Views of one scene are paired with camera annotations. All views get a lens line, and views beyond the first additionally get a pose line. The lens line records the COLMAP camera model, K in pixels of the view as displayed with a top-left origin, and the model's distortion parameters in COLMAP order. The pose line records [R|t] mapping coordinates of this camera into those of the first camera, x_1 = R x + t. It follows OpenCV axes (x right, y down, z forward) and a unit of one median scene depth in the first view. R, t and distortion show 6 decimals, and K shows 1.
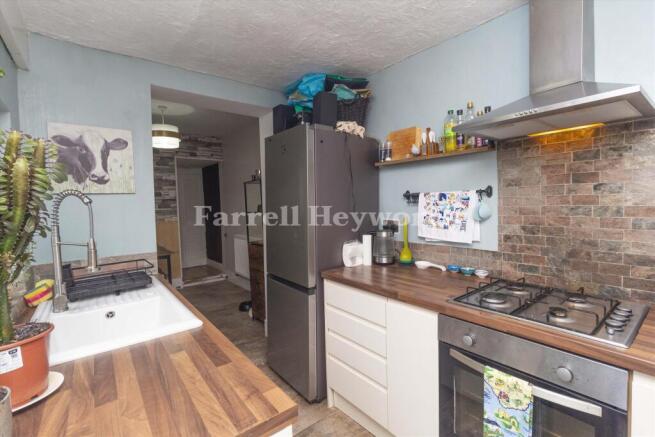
lens RADIAL K [[305.1, 0, 326.0], [0, 305.1, 216.4], [0, 0, 1]] dist [-0.000577, -0.000350]
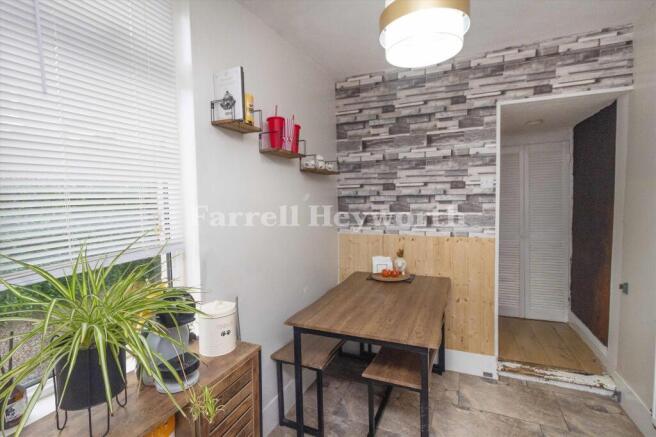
lens RADIAL K [[305.6, 0, 327.8], [0, 305.6, 214.6], [0, 0, 1]] dist [-0.000577, -0.000350]
pose [[0.459742, 0.070569, -0.885244, -0.179038], [-0.037966, 0.997488, 0.059800, -0.040931], [0.887241, 0.006117, 0.461266, 0.525647]]
